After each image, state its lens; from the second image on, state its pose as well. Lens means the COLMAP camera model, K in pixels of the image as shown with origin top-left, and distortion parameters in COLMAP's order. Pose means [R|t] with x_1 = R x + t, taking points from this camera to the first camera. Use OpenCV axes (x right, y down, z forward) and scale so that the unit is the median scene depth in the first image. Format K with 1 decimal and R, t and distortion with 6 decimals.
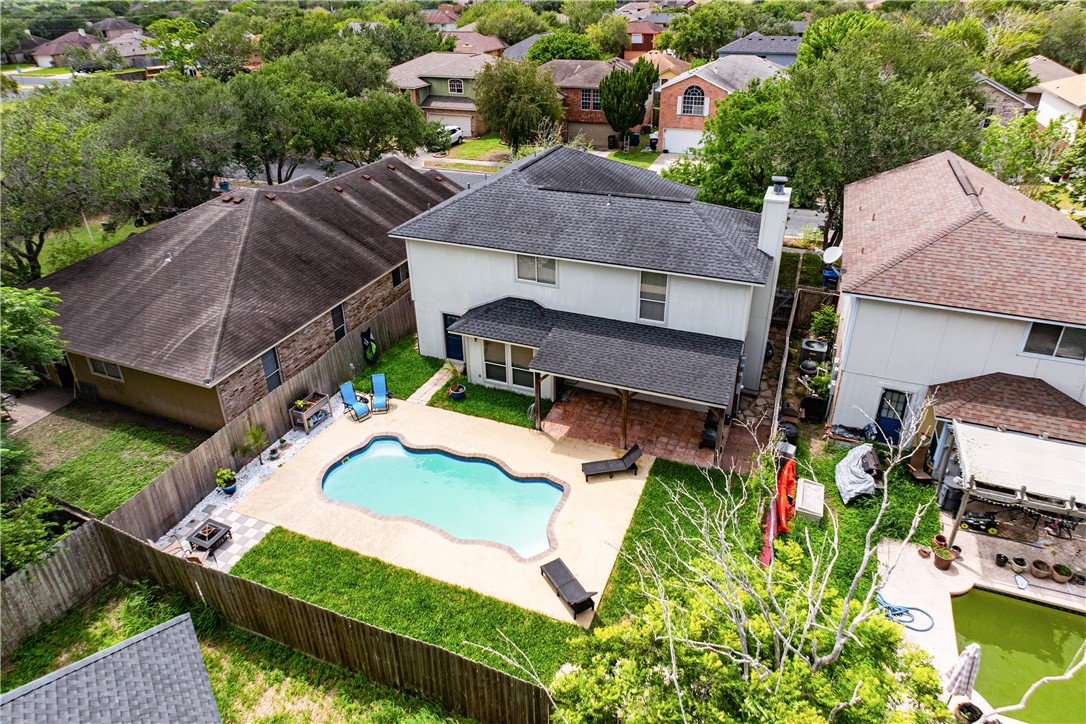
lens RADIAL K [[682.0, 0, 538.1], [0, 682.0, 356.1], [0, 0, 1]] dist [-0.017468, -0.003832]
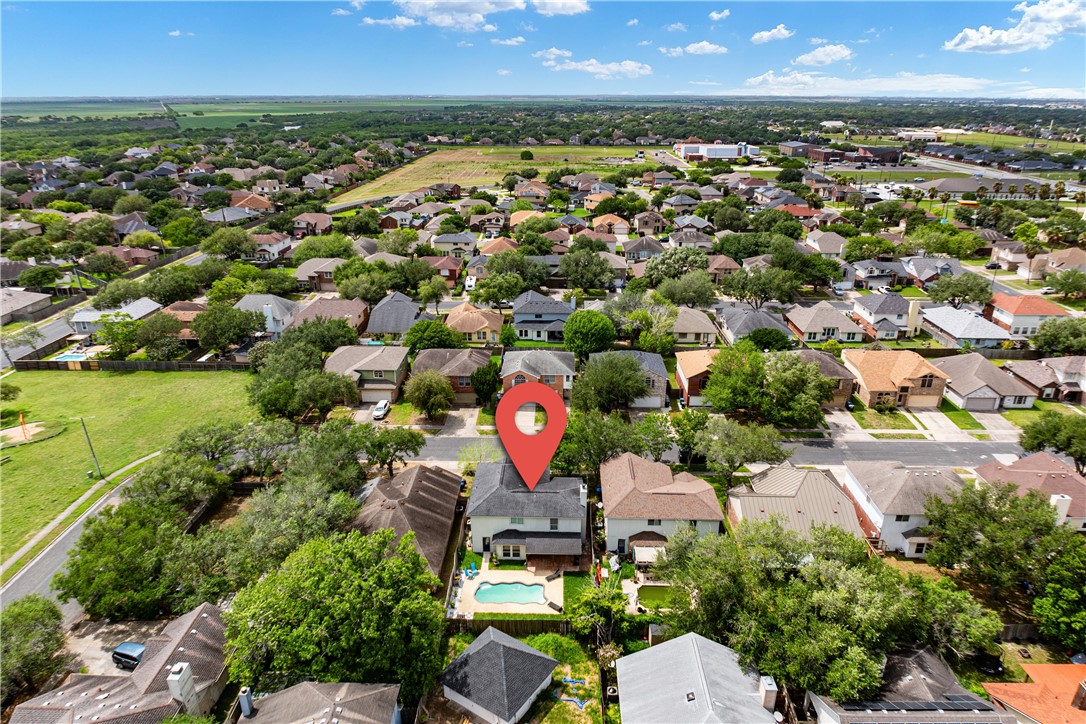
lens RADIAL K [[682.0, 0, 549.8], [0, 682.0, 359.4], [0, 0, 1]] dist [-0.017468, -0.003832]
pose [[0.937685, -0.111914, 0.328971, -0.923245], [0.162139, 0.978252, -0.129360, -0.476577], [-0.307340, 0.174638, 0.935438, -2.455438]]
